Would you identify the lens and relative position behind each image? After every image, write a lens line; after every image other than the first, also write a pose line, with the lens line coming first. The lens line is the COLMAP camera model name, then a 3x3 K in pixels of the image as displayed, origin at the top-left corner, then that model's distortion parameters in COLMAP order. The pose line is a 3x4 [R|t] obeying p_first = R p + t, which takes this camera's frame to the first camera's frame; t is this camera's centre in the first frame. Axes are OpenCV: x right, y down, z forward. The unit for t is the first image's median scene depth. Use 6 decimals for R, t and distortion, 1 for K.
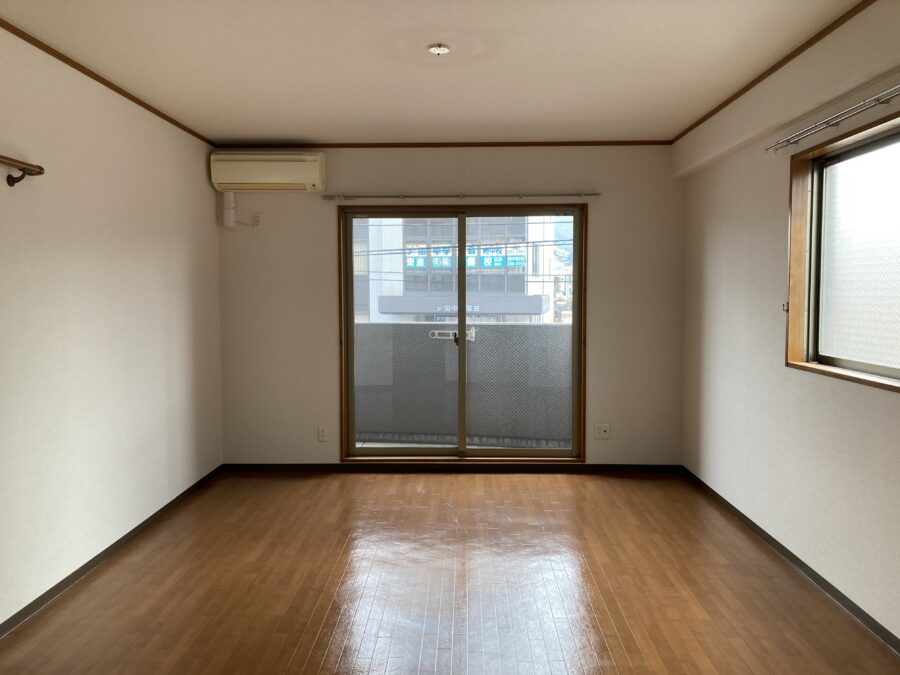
lens RADIAL K [[734.9, 0, 450.0], [0, 734.9, 337.5], [0, 0, 1]] dist [0.082178, -0.087032]
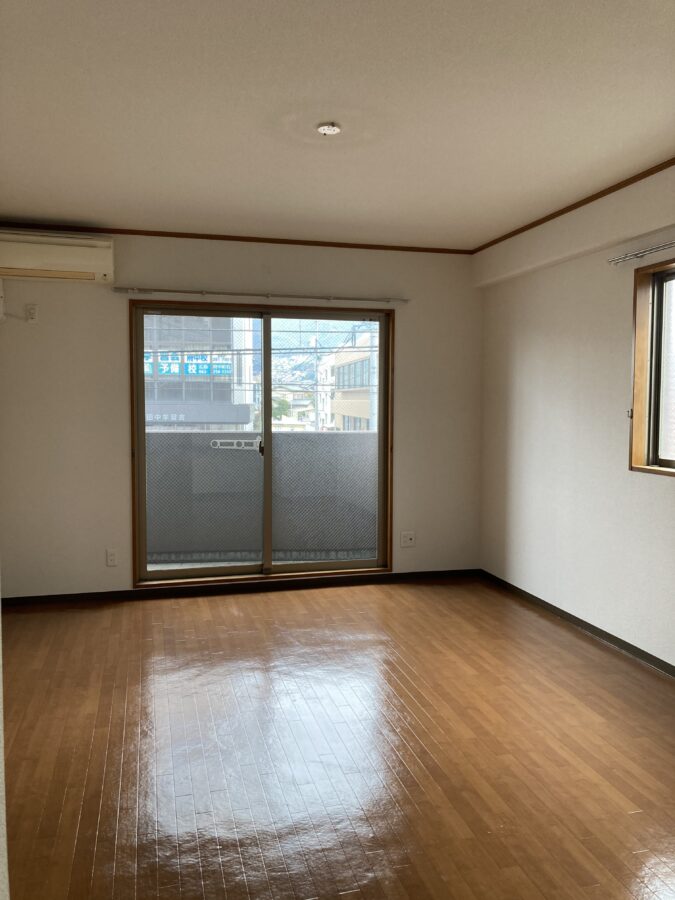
lens RADIAL K [[734.9, 0, 337.5], [0, 734.9, 450.0], [0, 0, 1]] dist [0.082178, -0.087032]
pose [[0.961221, -0.012933, 0.275475, -0.158348], [0.011765, 0.999913, 0.005889, -0.000411], [-0.275528, -0.002420, 0.961290, 0.073843]]
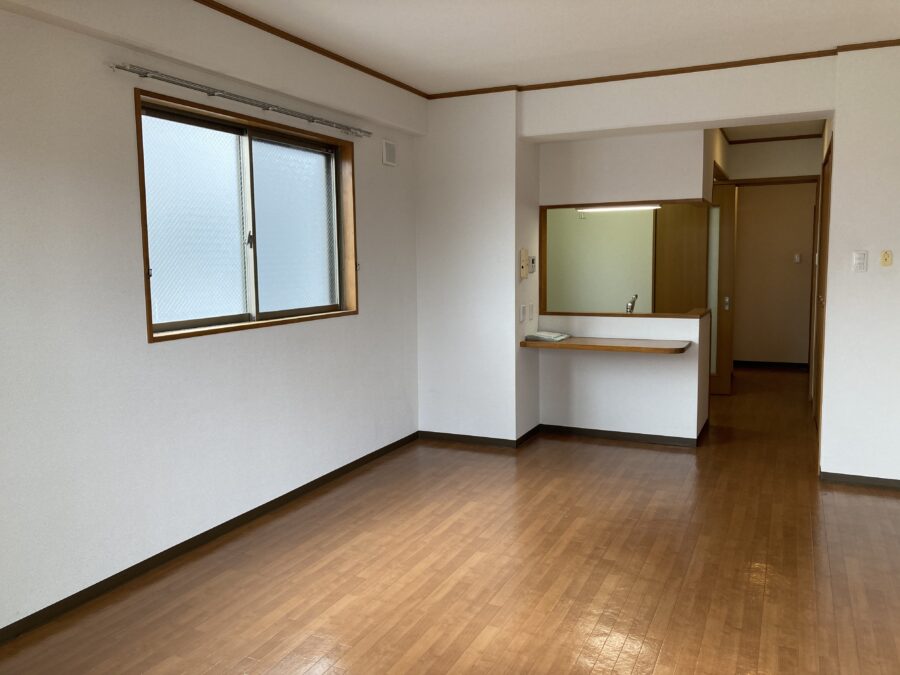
lens RADIAL K [[734.9, 0, 450.0], [0, 734.9, 337.5], [0, 0, 1]] dist [0.082178, -0.087032]
pose [[-0.916292, -0.028898, 0.399467, -0.132574], [0.040529, 0.985584, 0.164263, -0.063317], [-0.398455, 0.166703, -0.901911, 1.113176]]
